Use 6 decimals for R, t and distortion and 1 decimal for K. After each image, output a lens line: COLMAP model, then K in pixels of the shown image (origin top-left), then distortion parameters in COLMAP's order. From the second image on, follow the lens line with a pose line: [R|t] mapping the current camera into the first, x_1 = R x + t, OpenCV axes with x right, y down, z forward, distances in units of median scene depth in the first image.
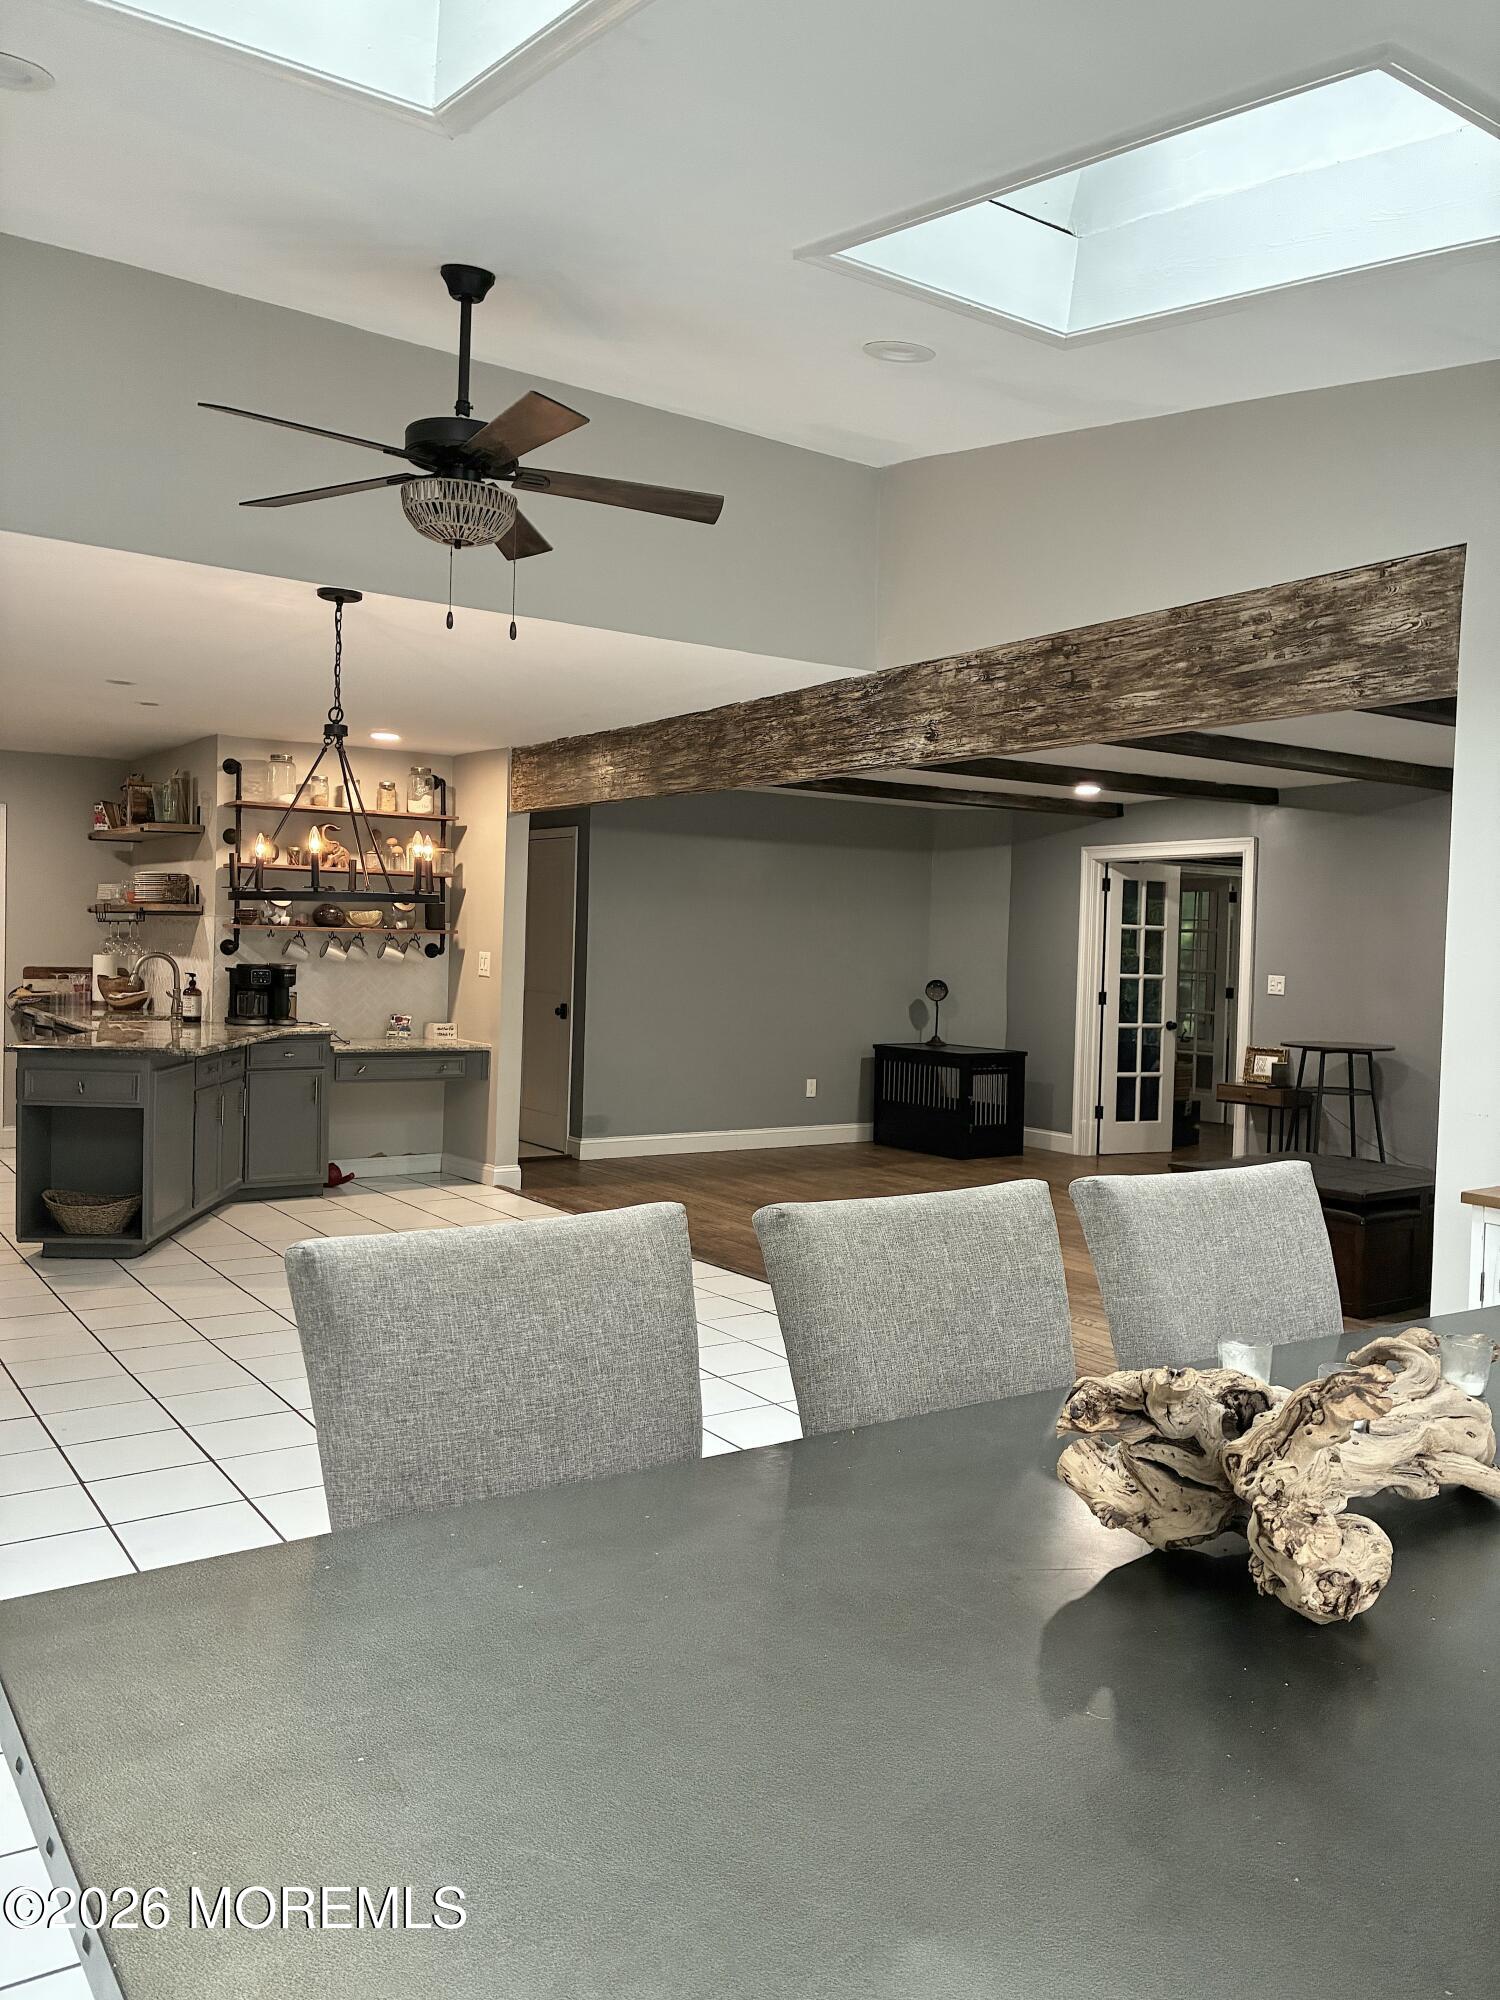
lens RADIAL K [[1504.7, 0, 750.0], [0, 1504.7, 1000.0], [0, 0, 1]] dist [0.005758, 0.000016]
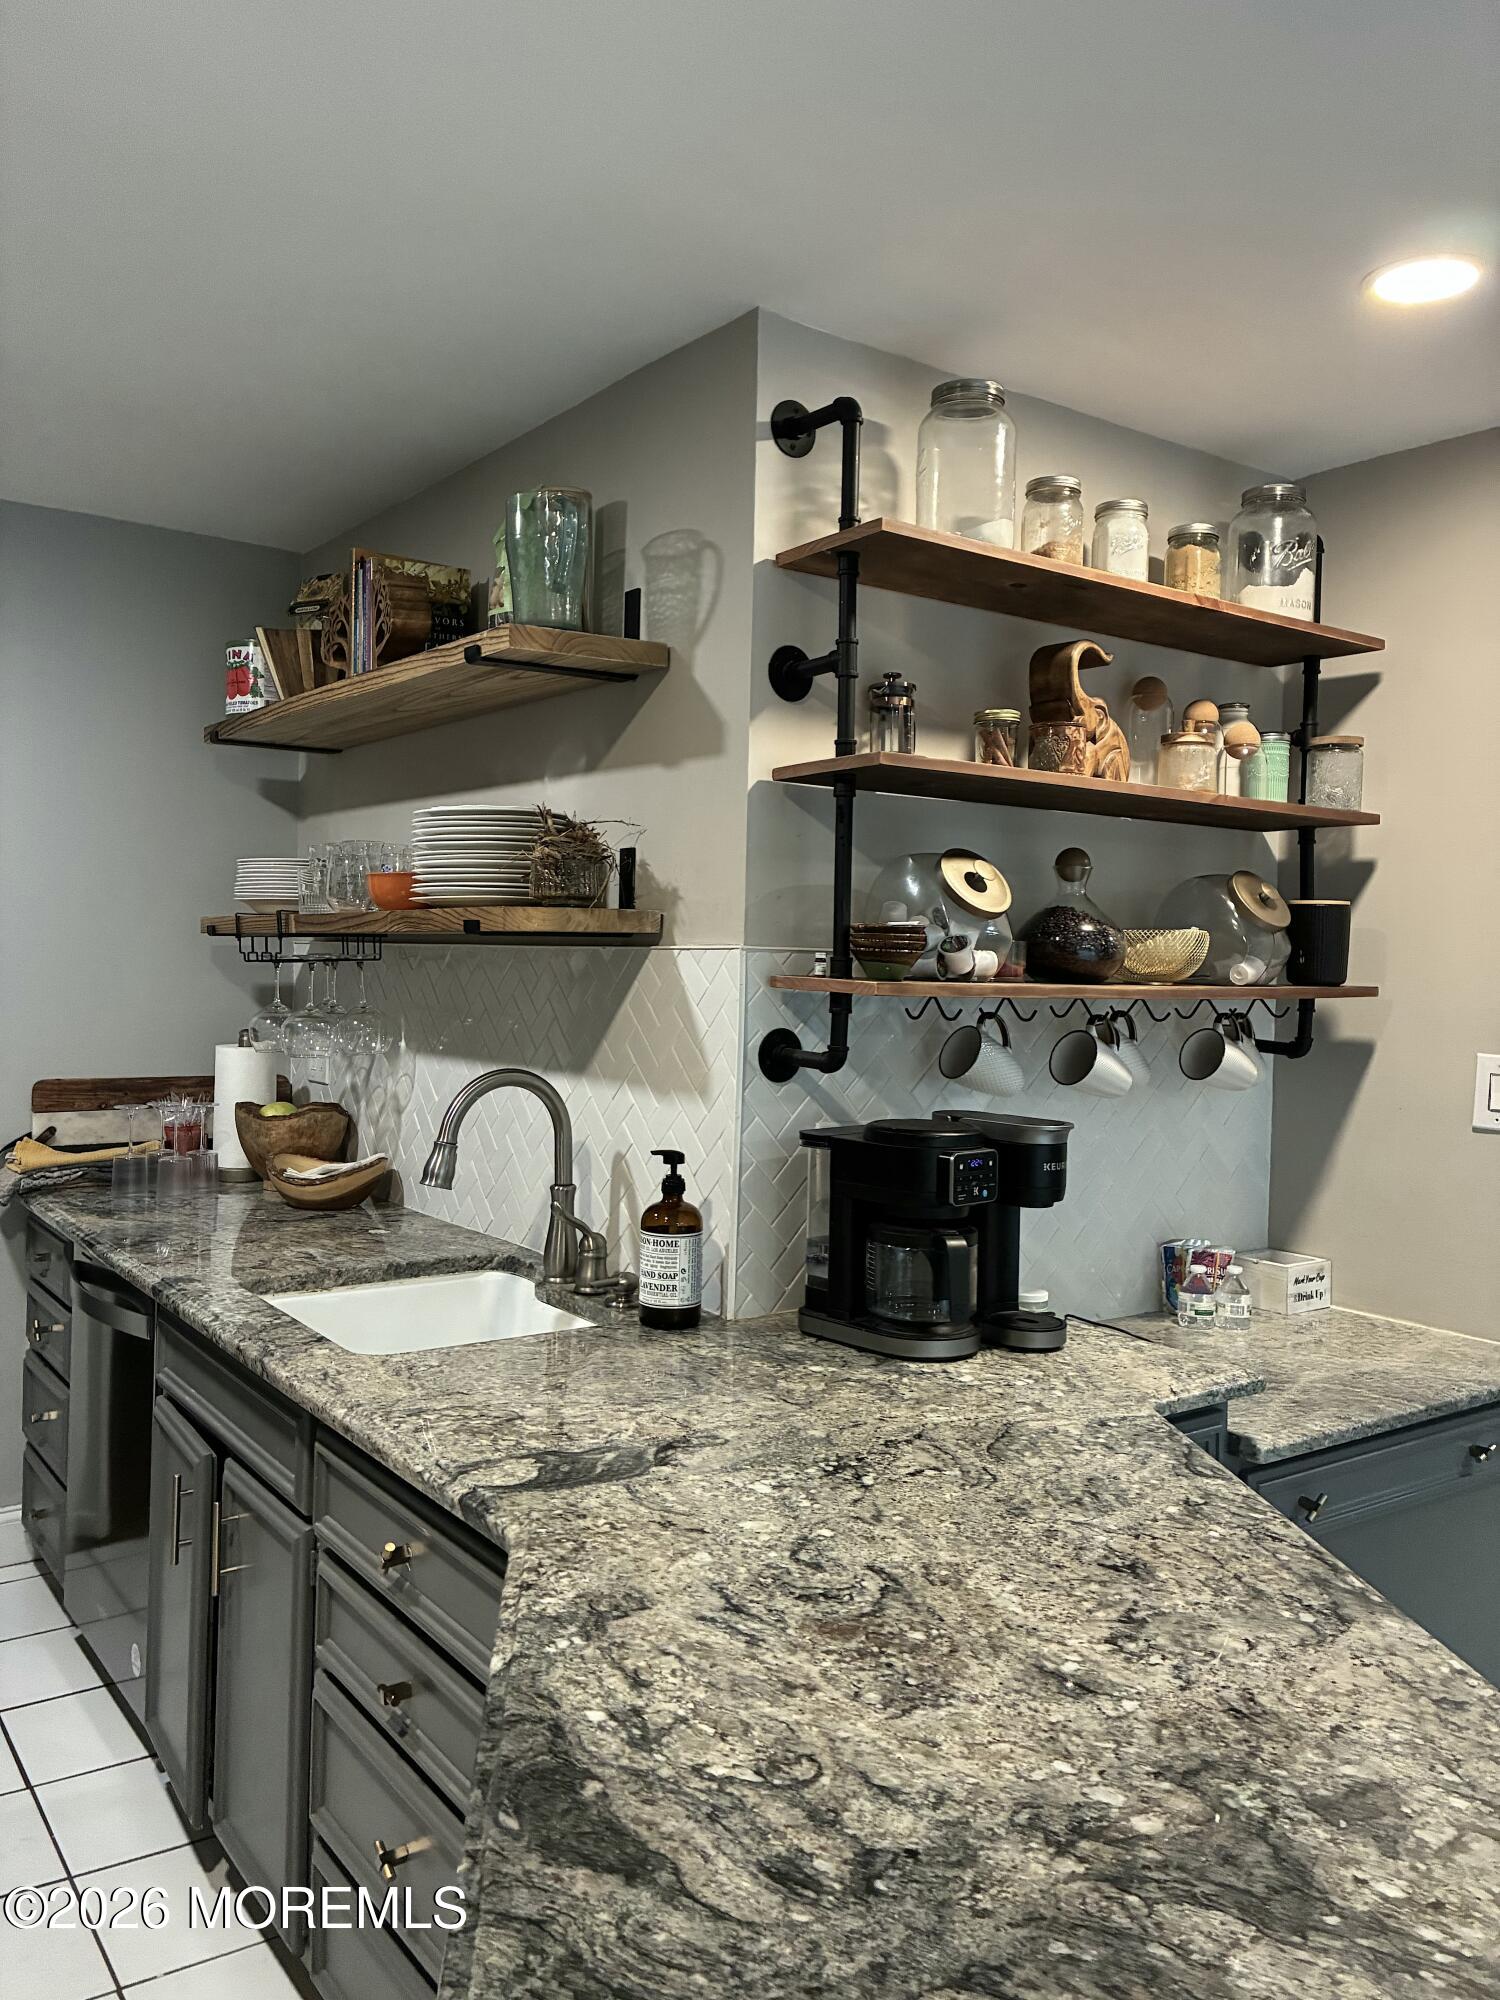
lens RADIAL K [[1558.9, 0, 750.0], [0, 1558.9, 1000.0], [0, 0, 1]] dist [0.019211, 0.008123]
pose [[0.999916, -0.001225, 0.012929, -0.347058], [0.001424, 0.999880, -0.015425, -0.040045], [-0.012909, 0.015442, 0.999797, 0.683534]]
